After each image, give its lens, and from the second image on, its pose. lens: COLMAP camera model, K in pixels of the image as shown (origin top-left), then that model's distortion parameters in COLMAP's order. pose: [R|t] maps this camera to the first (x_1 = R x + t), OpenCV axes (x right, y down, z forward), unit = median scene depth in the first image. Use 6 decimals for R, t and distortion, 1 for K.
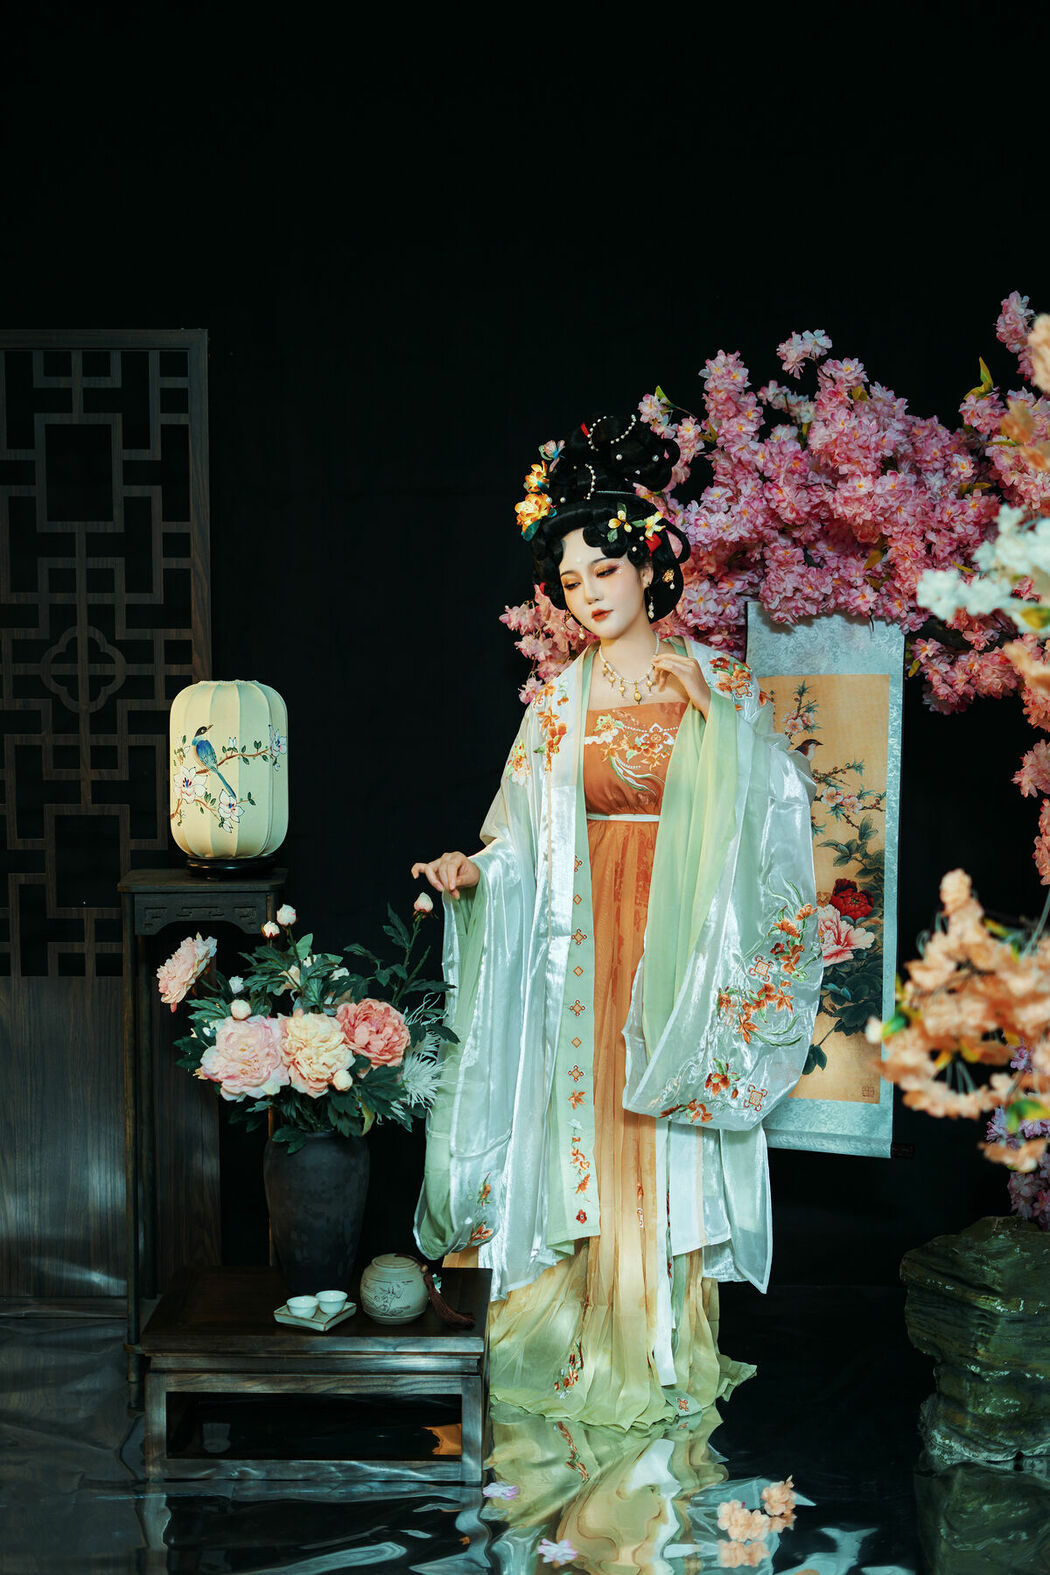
lens RADIAL K [[2319.6, 0, 536.3], [0, 2319.6, 796.1], [0, 0, 1]] dist [-0.010199, -0.065666]
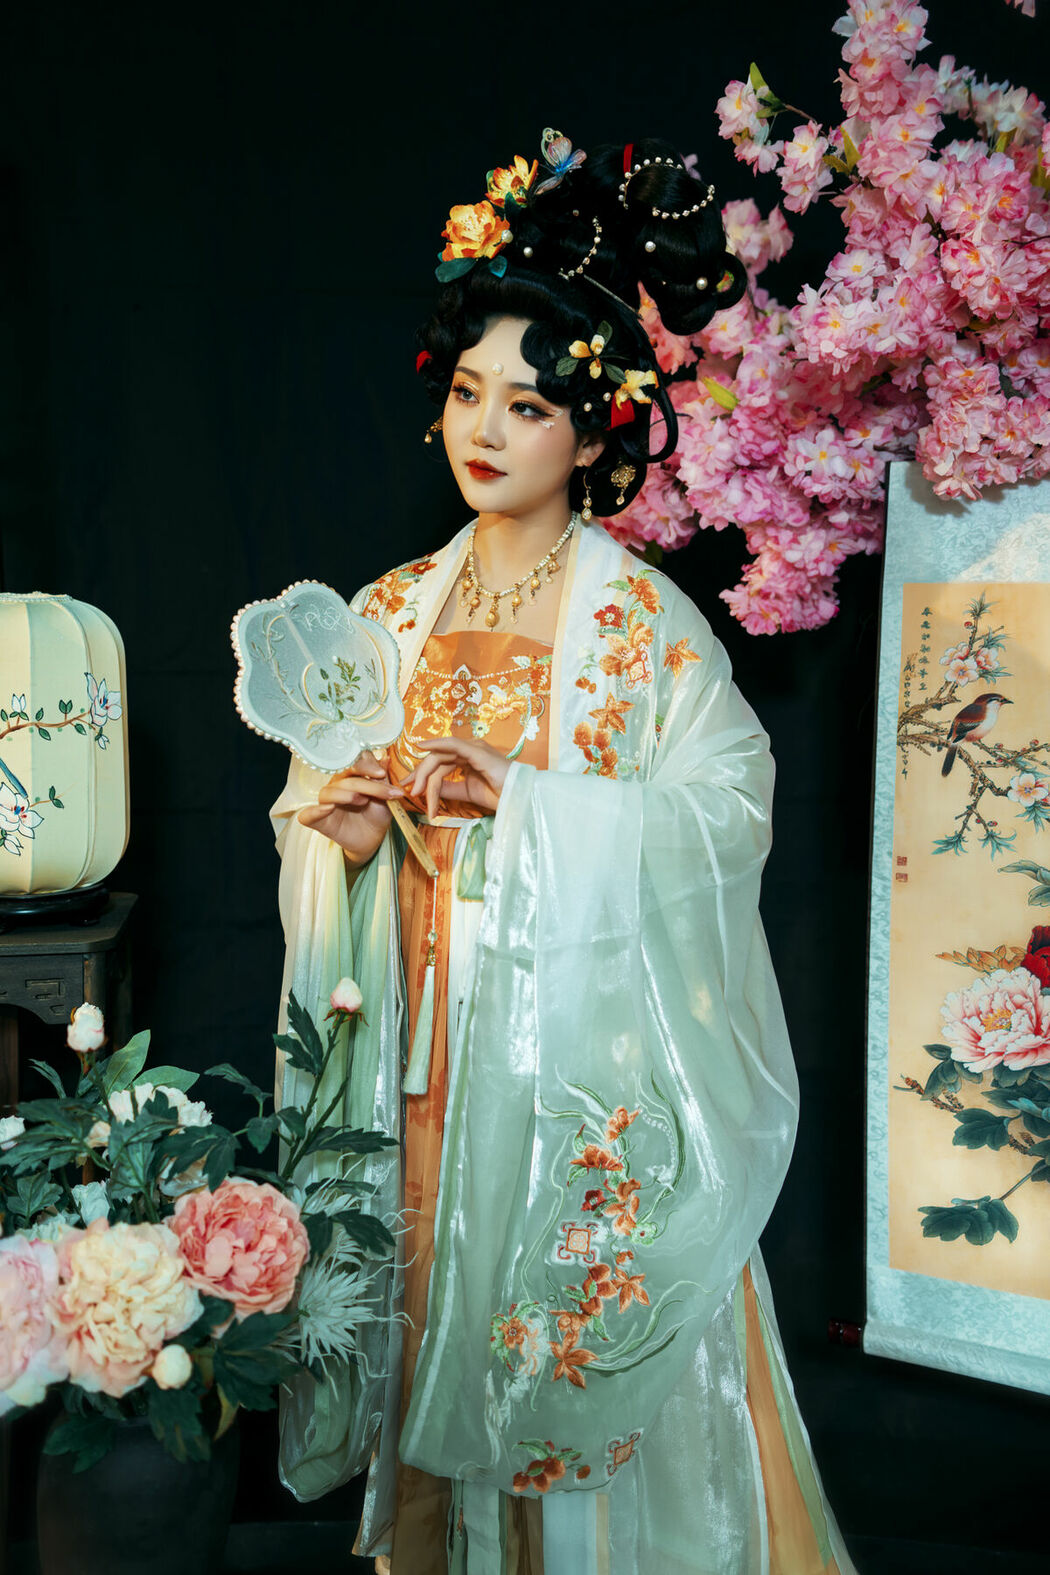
lens RADIAL K [[2199.8, 0, 528.1], [0, 2199.8, 788.8], [0, 0, 1]] dist [0.477502, 1.758220]
pose [[0.999994, 0.001373, -0.003233, 0.000038], [-0.001149, 0.997660, 0.068367, -0.040560], [0.003320, -0.068363, 0.997655, 0.422382]]
